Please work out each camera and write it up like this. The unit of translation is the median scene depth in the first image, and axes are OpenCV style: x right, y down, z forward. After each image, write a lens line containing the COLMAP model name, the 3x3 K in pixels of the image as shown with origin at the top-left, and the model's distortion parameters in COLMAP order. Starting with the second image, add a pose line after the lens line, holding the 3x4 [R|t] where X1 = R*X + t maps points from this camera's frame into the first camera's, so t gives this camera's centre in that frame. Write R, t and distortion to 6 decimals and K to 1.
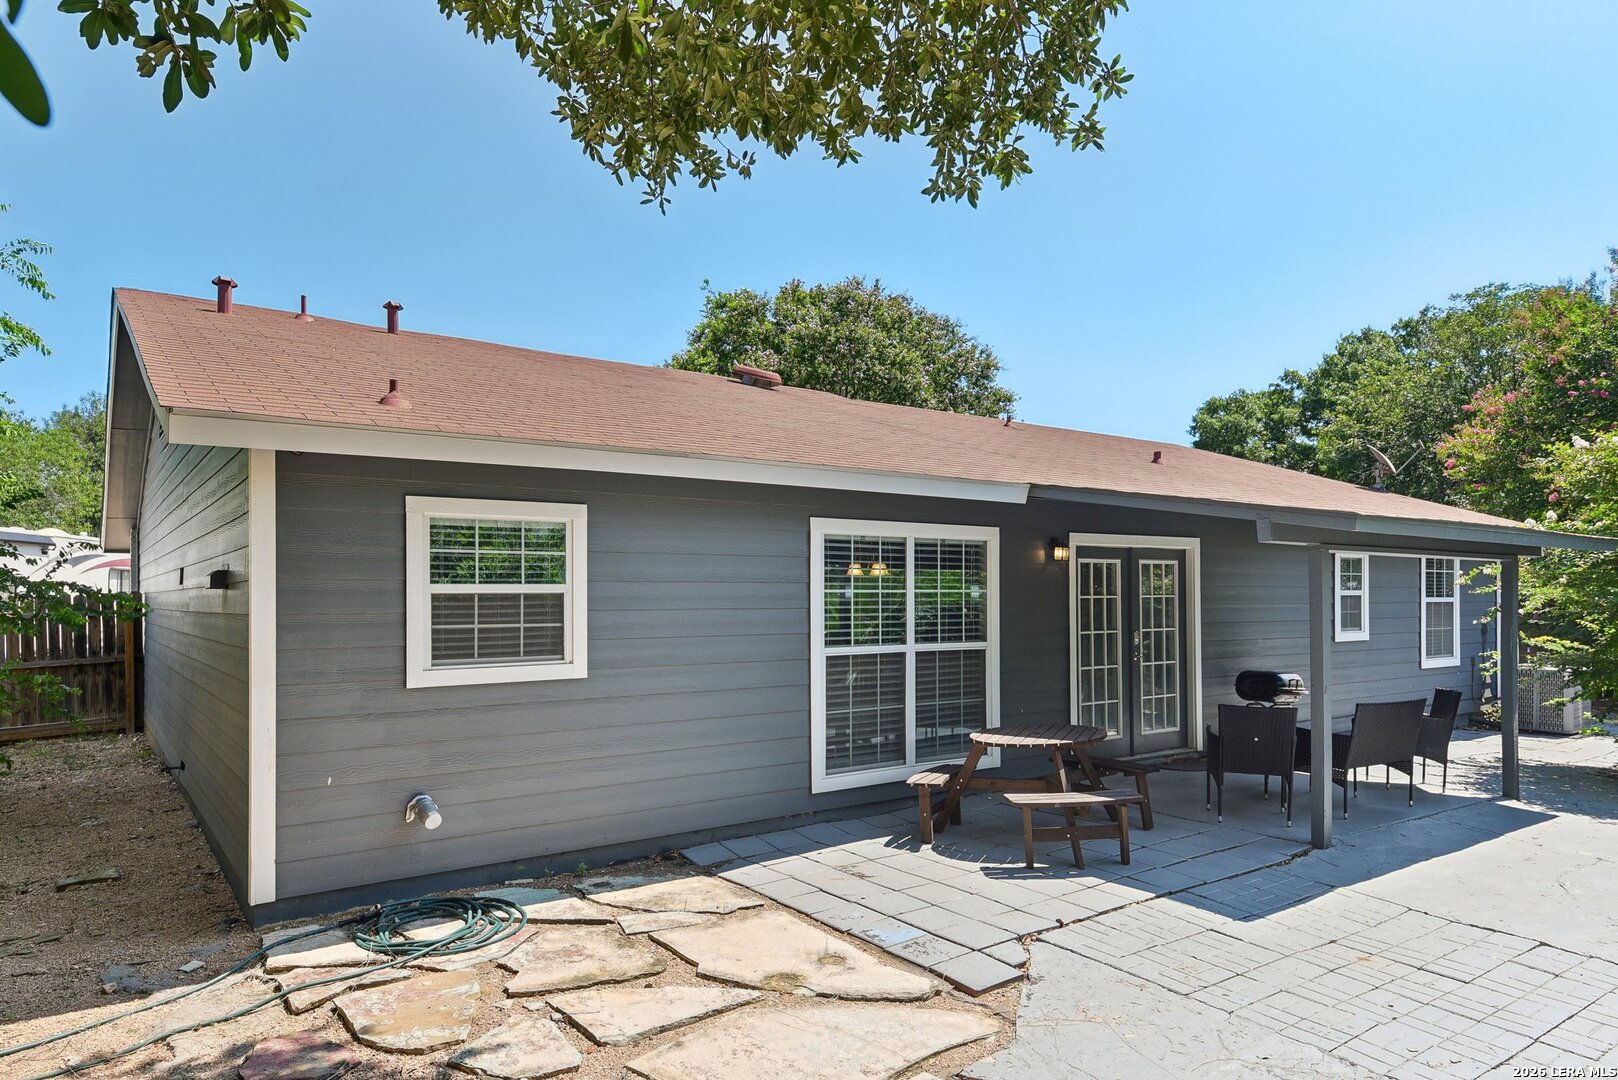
lens RADIAL K [[1005.9, 0, 813.9], [0, 1005.9, 585.5], [0, 0, 1]] dist [0.033710, -0.001060]
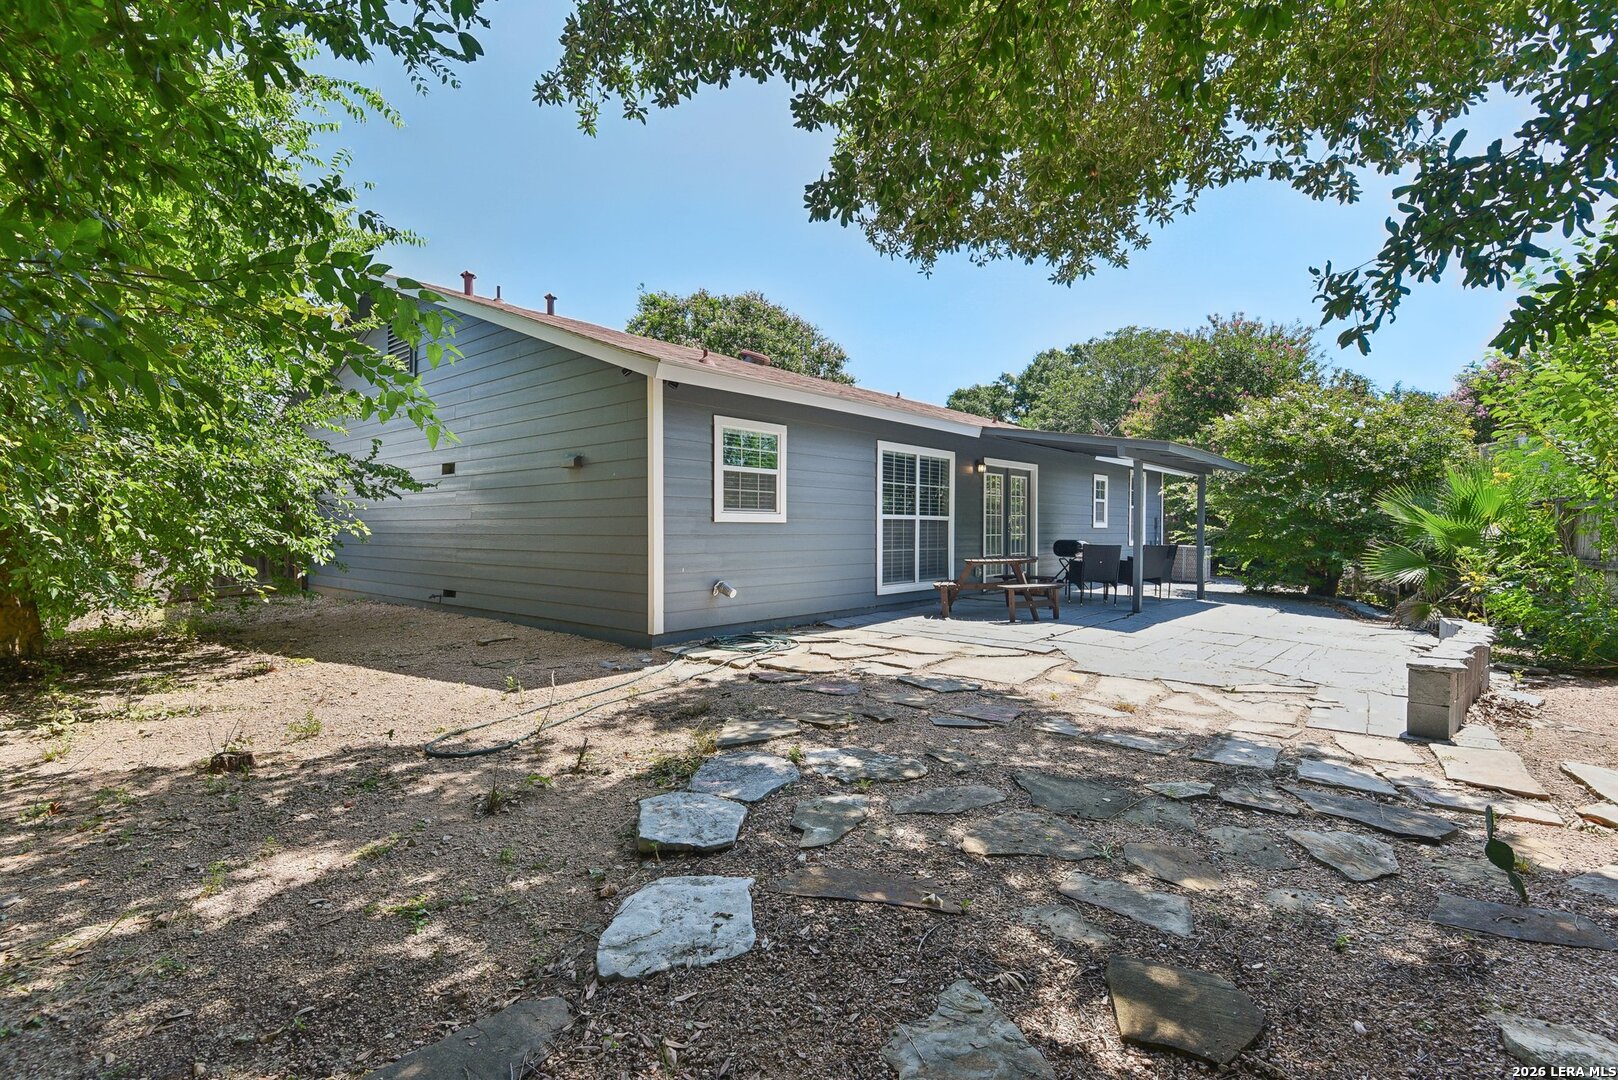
lens RADIAL K [[760.3, 0, 807.7], [0, 760.3, 539.6], [0, 0, 1]] dist [0.017147, -0.000063]
pose [[0.973806, 0.002715, 0.227363, -0.352604], [-0.007984, 0.999720, 0.022259, 0.064989], [-0.227239, -0.023491, 0.973556, -0.230391]]
